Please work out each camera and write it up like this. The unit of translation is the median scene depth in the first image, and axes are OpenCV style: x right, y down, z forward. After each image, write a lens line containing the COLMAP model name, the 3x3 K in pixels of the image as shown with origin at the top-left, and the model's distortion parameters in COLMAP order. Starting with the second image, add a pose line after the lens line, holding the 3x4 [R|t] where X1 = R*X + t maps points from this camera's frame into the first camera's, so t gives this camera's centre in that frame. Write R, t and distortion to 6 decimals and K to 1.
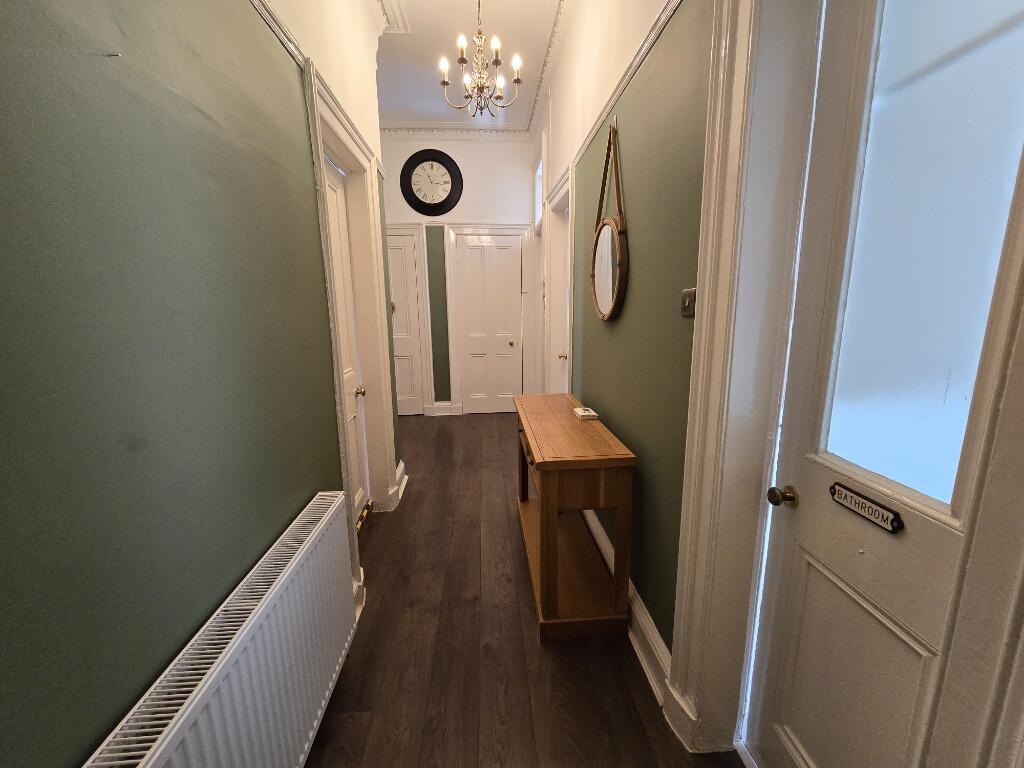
lens RADIAL K [[418.2, 0, 512.0], [0, 418.2, 384.0], [0, 0, 1]] dist [0.000804, 0.000047]
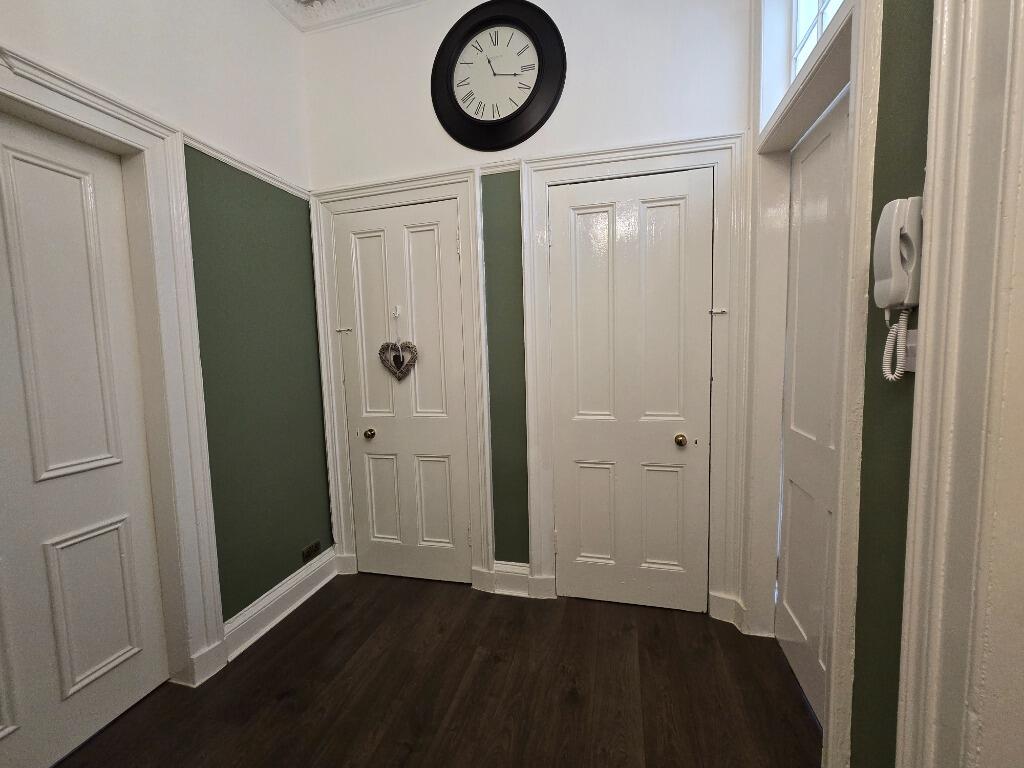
lens RADIAL K [[418.2, 0, 512.0], [0, 418.2, 384.0], [0, 0, 1]] dist [0.000804, 0.000047]
pose [[0.945886, 0.014306, -0.324184, -0.025797], [-0.045925, 0.994874, -0.090094, -0.113176], [0.321233, 0.100106, 0.941694, 0.604697]]
